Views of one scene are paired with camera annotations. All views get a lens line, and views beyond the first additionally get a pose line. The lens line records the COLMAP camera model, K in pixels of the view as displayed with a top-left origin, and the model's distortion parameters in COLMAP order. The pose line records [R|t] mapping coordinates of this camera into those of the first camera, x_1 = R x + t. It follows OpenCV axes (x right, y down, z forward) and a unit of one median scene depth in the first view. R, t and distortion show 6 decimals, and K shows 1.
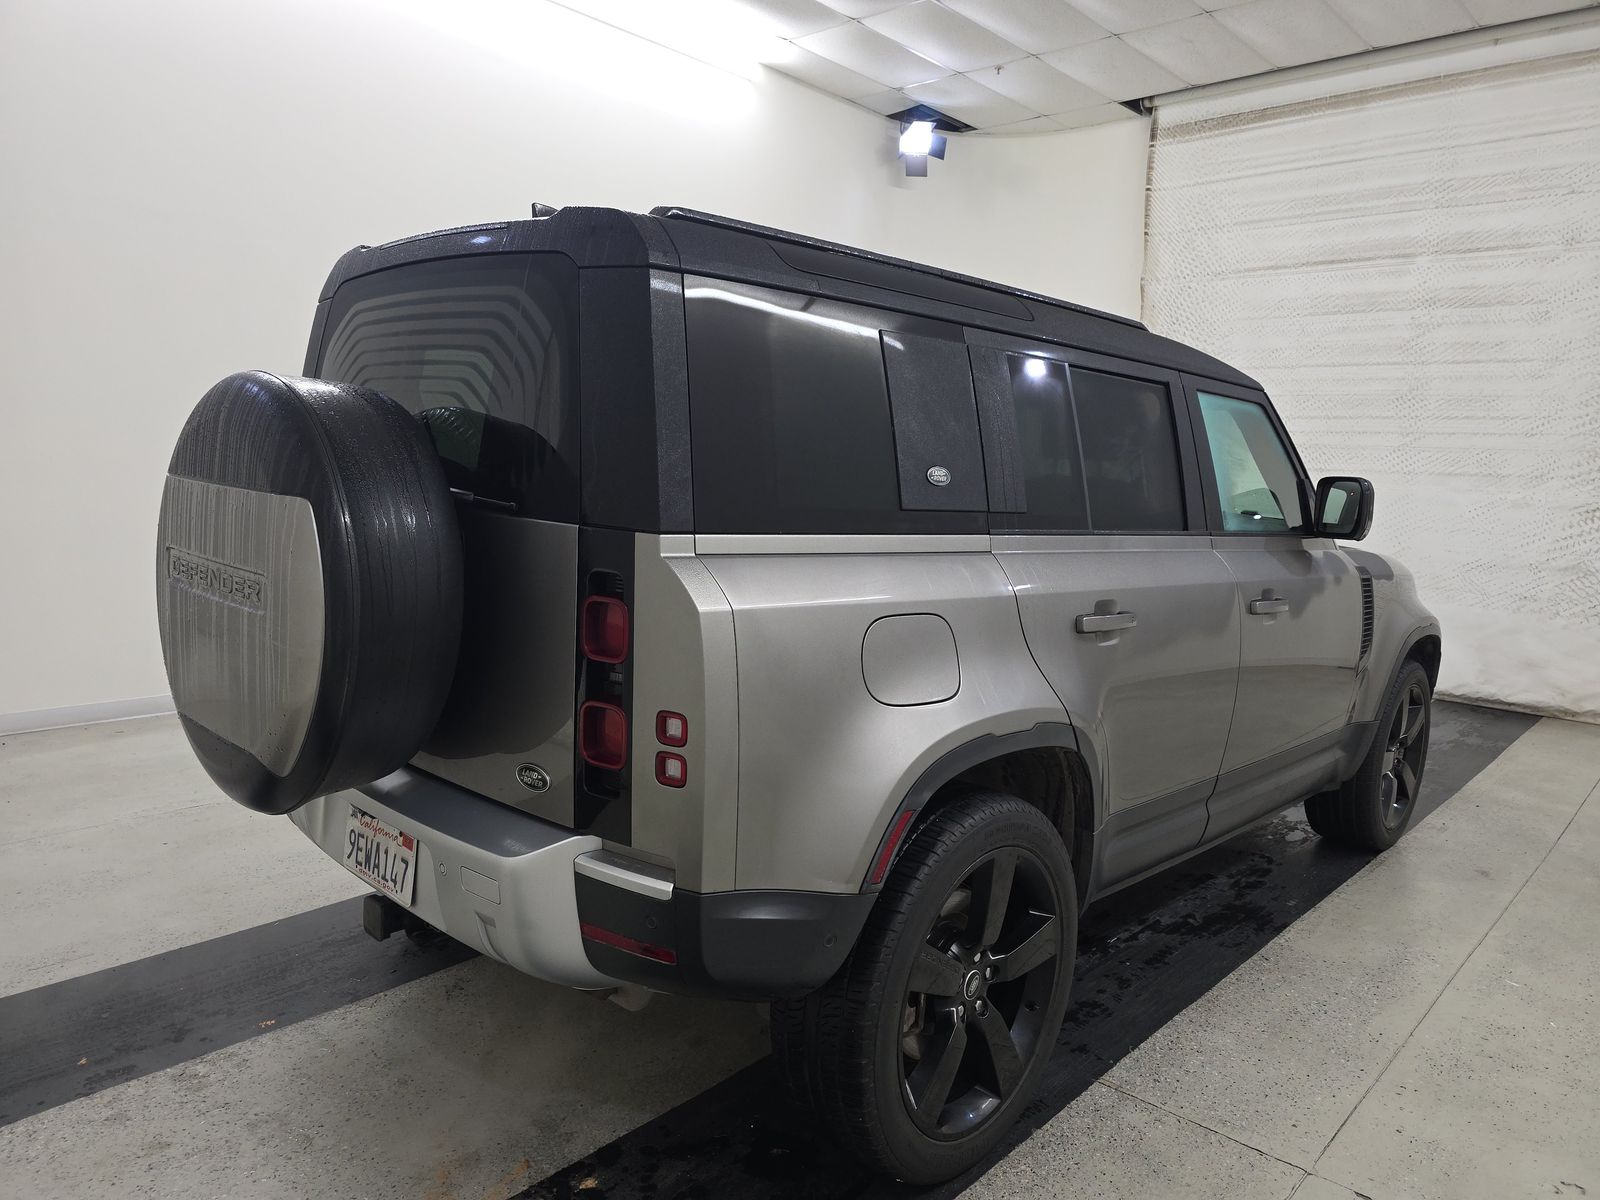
lens RADIAL K [[1090.1, 0, 785.1], [0, 1090.1, 609.7], [0, 0, 1]] dist [0.033551, -0.025404]
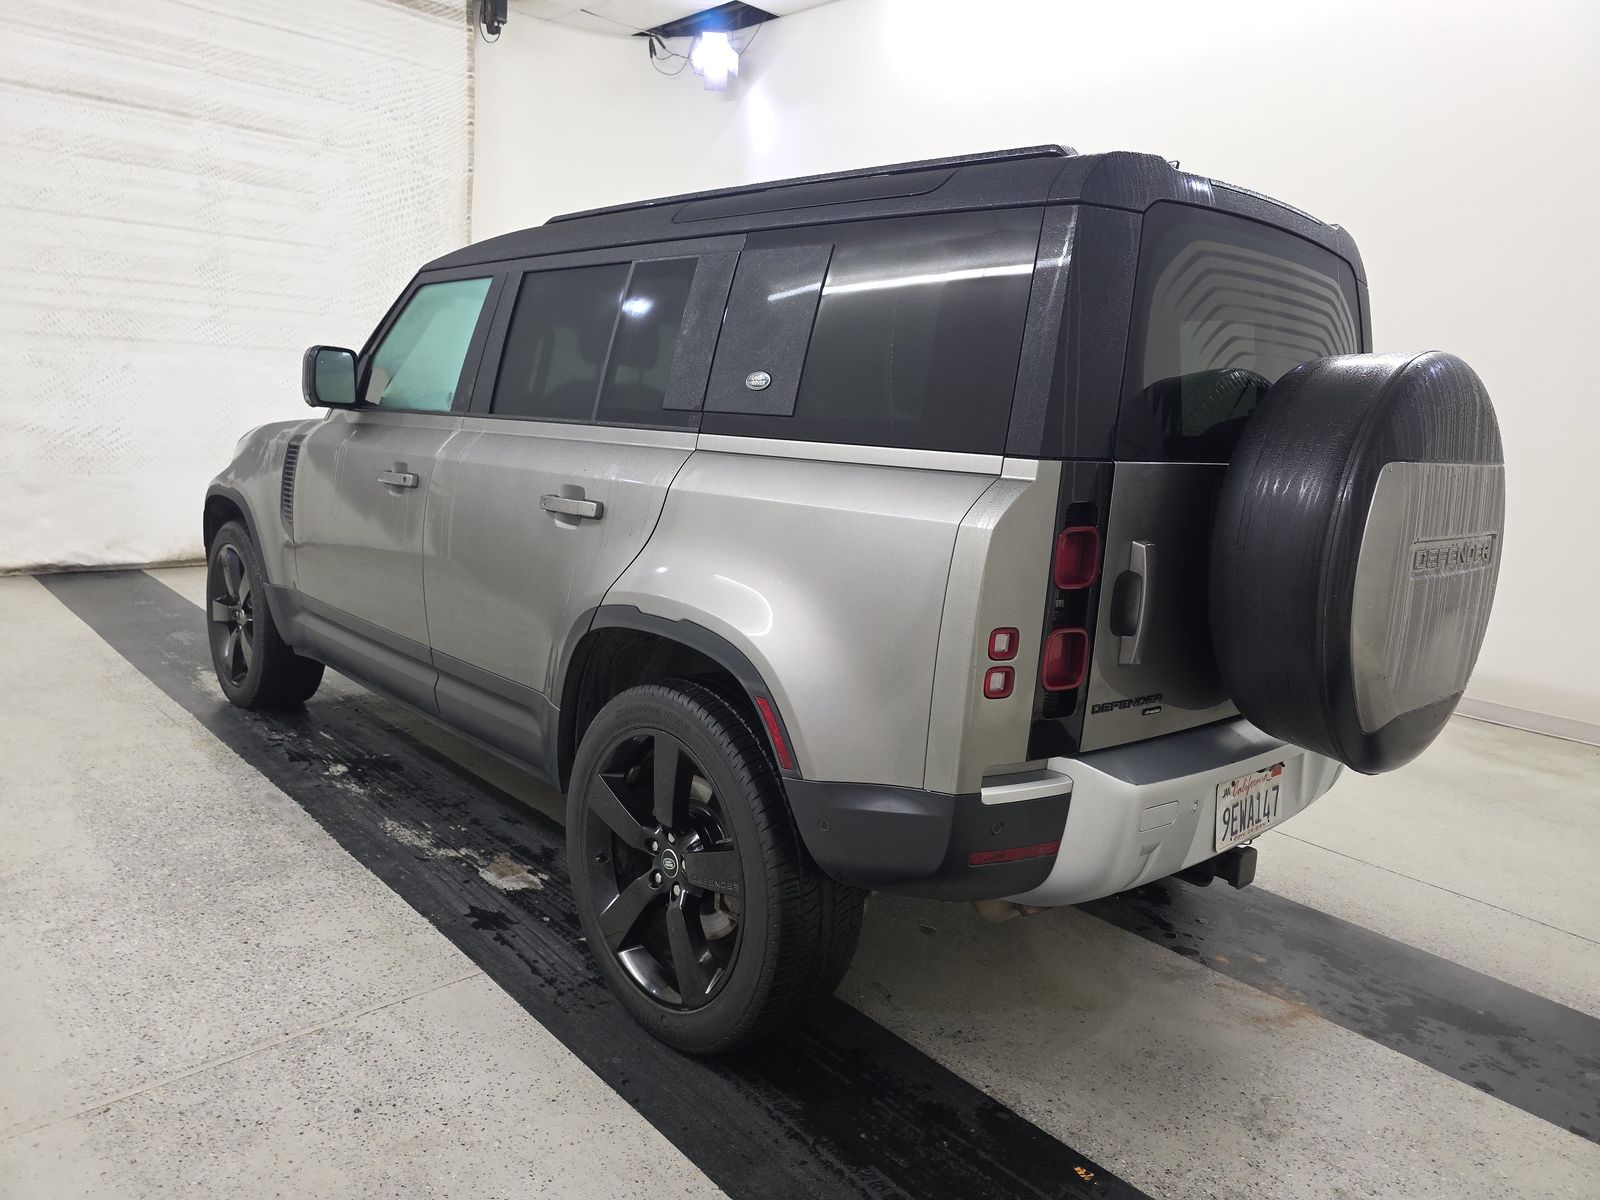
lens RADIAL K [[1090.1, 0, 796.5], [0, 1090.1, 591.9], [0, 0, 1]] dist [0.033551, -0.025404]
pose [[0.064464, -0.217773, 0.973868, -0.391301], [0.086538, 0.973442, 0.211950, -0.066558], [-0.994161, 0.070613, 0.081598, 0.380394]]
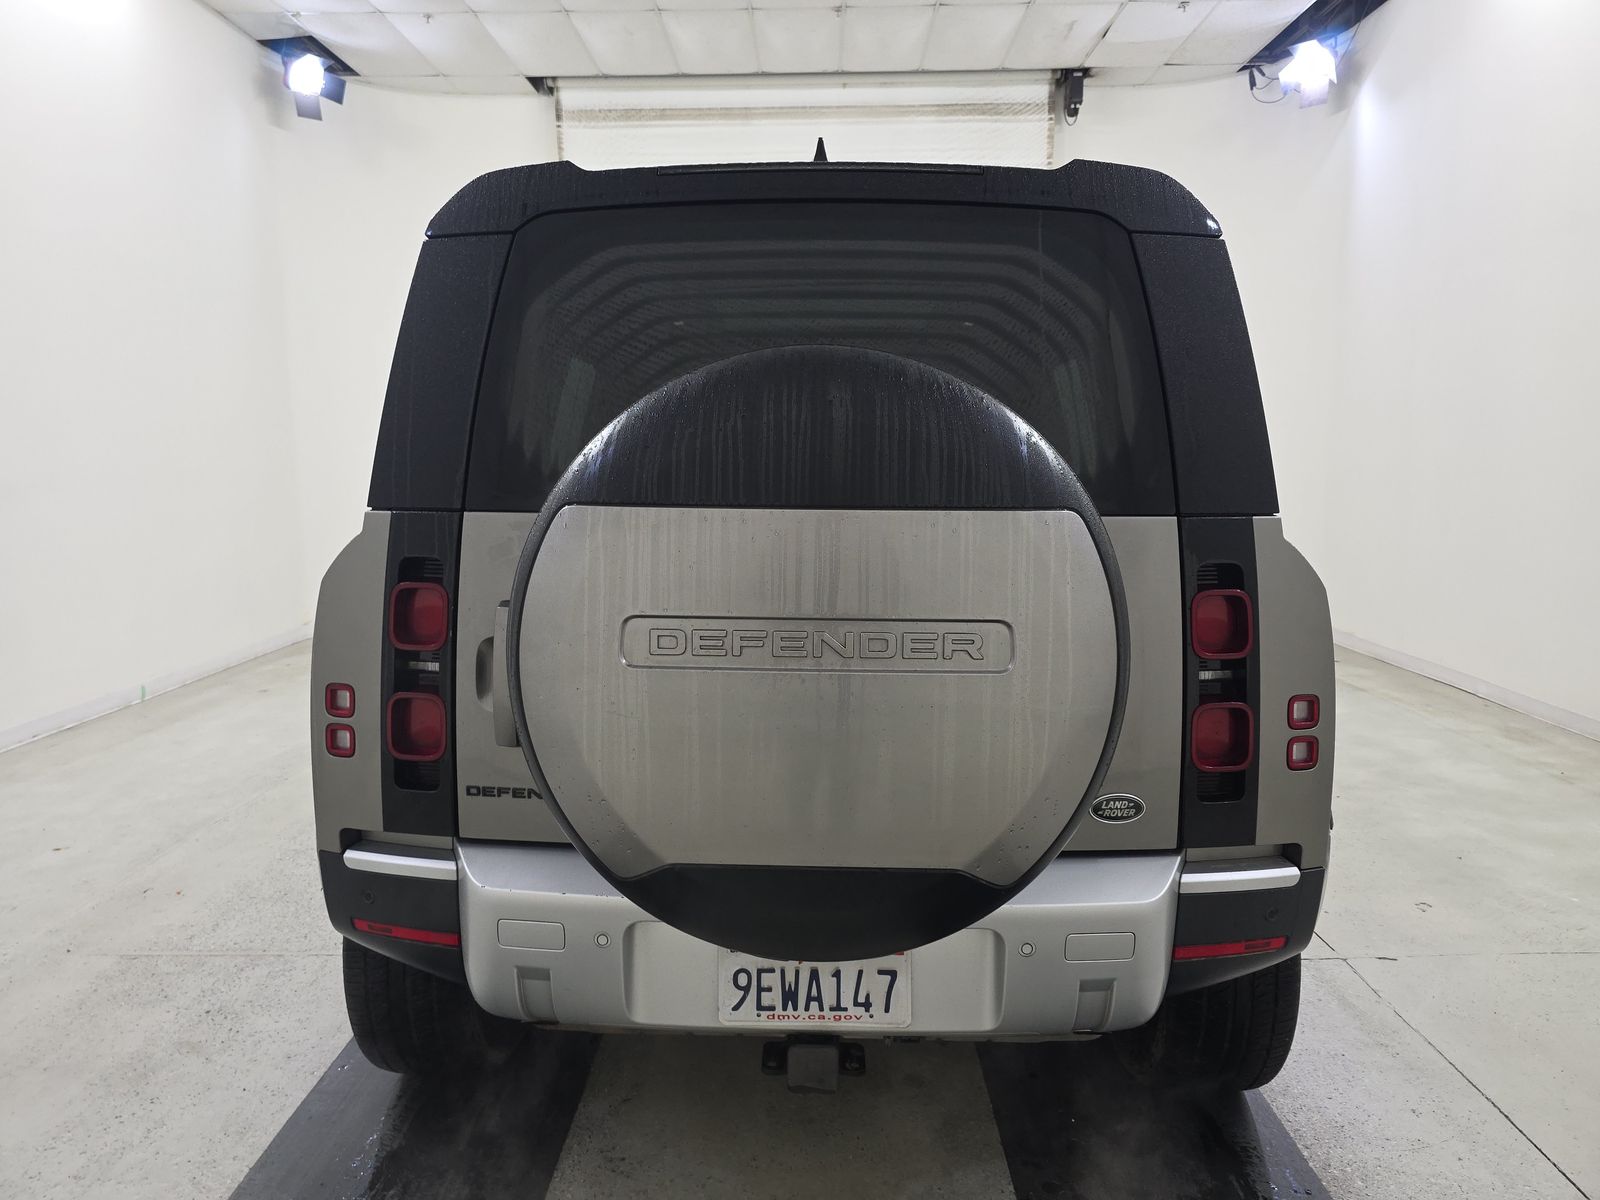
lens RADIAL K [[1090.1, 0, 790.7], [0, 1090.1, 598.4], [0, 0, 1]] dist [0.033551, -0.025404]
pose [[0.739508, -0.136806, 0.659099, -0.242033], [0.130256, 0.989707, 0.059282, -0.024824], [-0.660425, 0.042012, 0.749716, 0.123862]]
